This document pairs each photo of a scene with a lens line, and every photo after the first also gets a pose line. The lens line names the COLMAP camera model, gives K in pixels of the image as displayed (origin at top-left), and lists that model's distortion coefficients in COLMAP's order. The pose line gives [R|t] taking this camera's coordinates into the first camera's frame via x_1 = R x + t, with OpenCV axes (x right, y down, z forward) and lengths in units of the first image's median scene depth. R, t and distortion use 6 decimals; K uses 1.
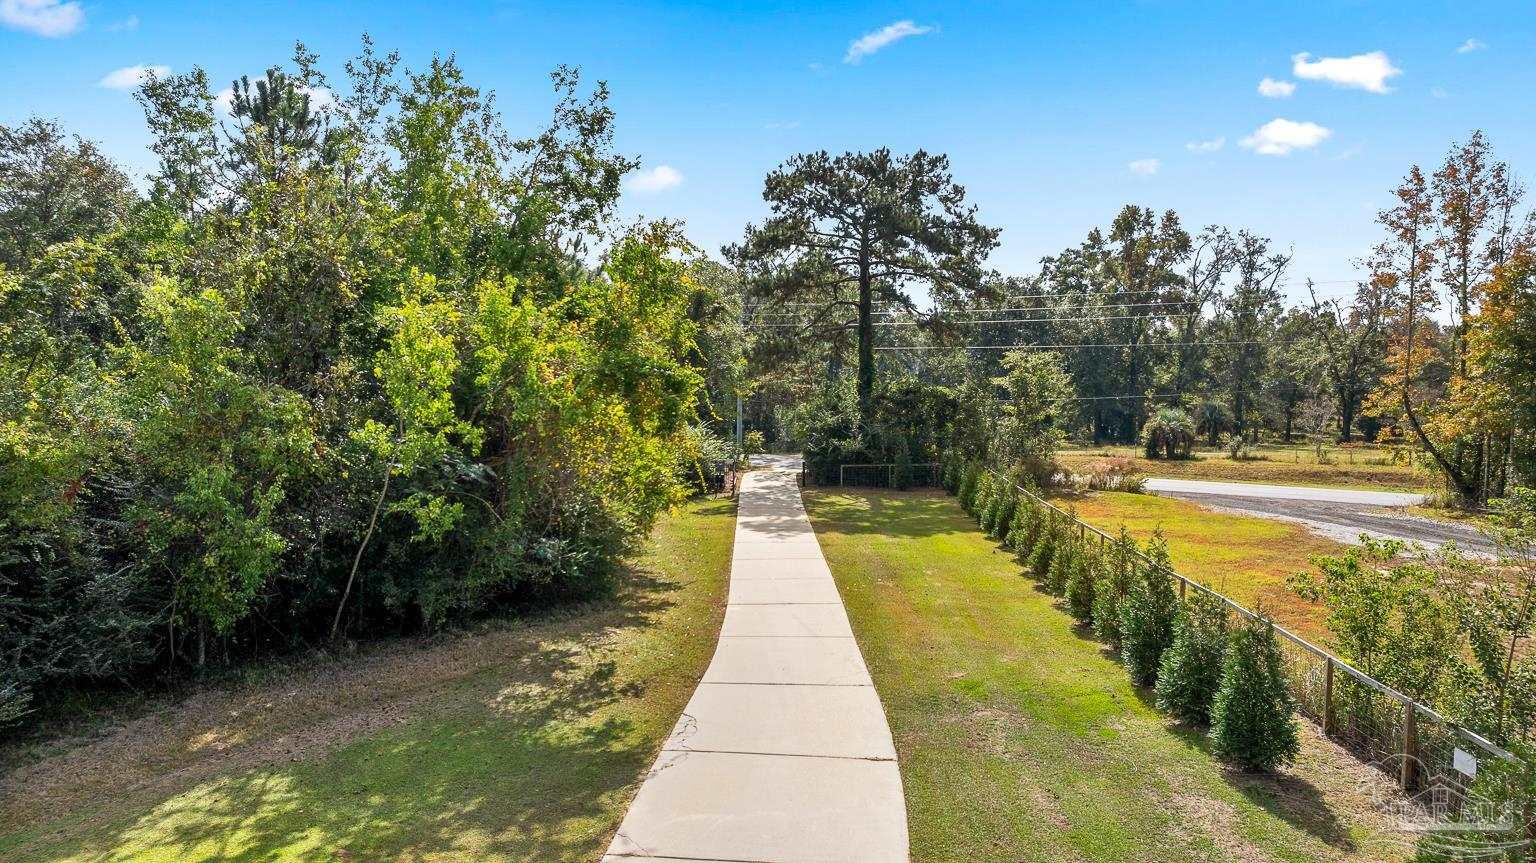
lens RADIAL K [[1126.8, 0, 769.5], [0, 1126.8, 426.5], [0, 0, 1]] dist [-0.005585, -0.000175]
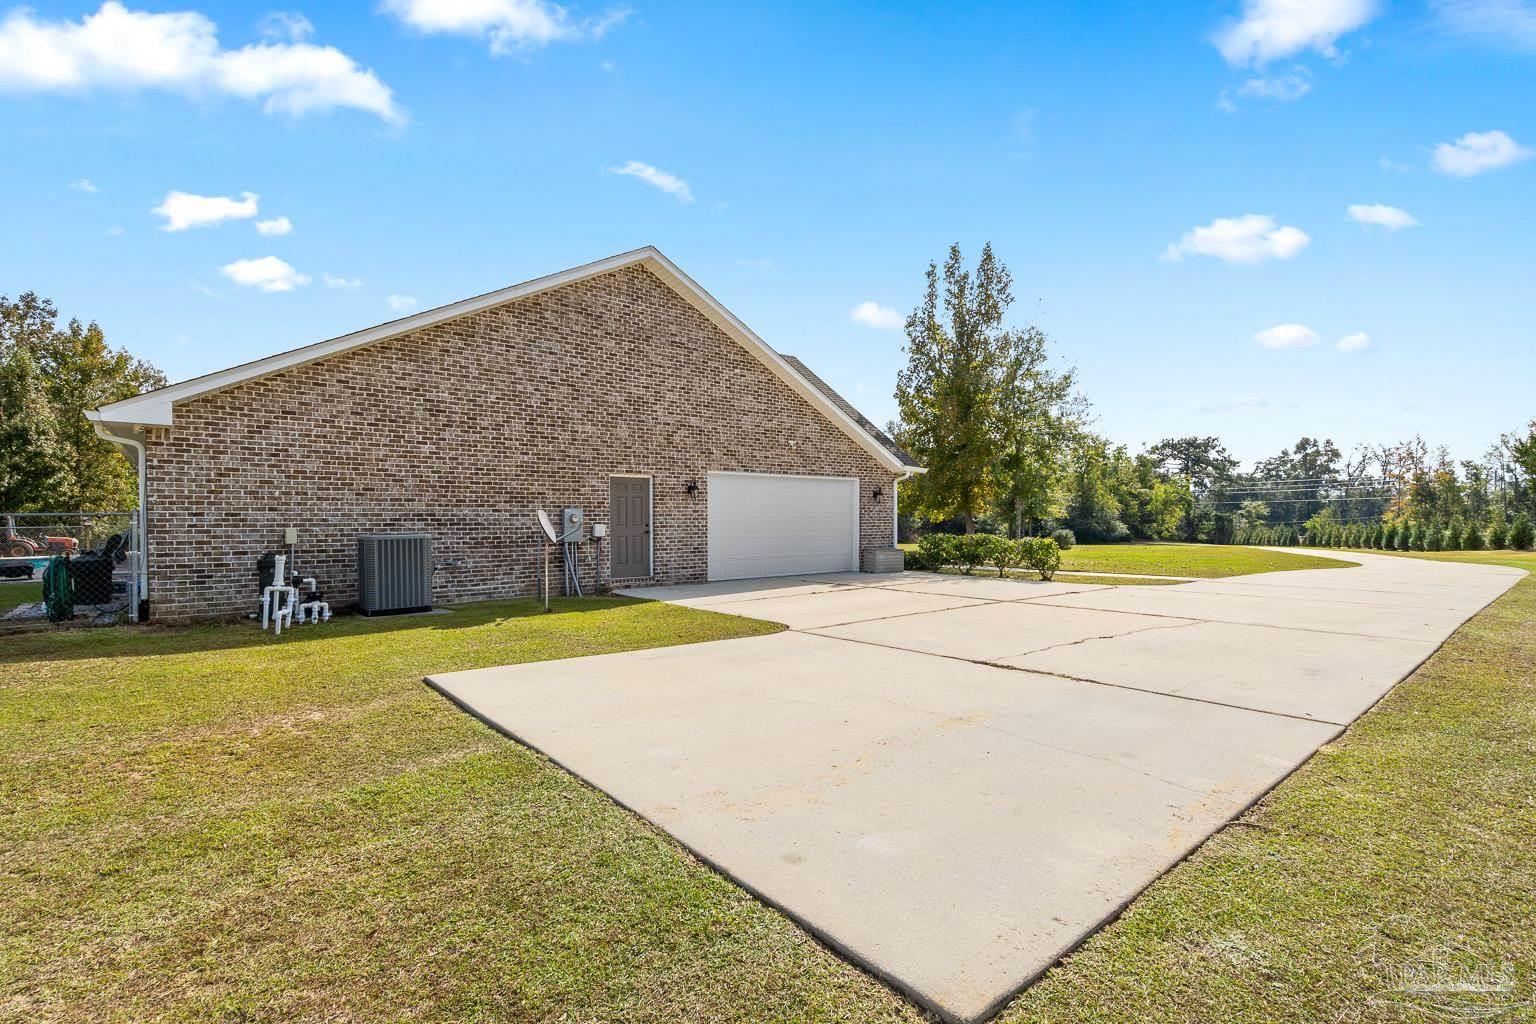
lens RADIAL K [[712.9, 0, 762.4], [0, 712.9, 519.7], [0, 0, 1]] dist [-0.001710, 0.000749]
pose [[0.933098, 0.000011, -0.359623, -0.147520], [-0.022902, 0.997972, -0.059393, 0.059907], [0.358893, 0.063656, 0.931205, -0.597766]]
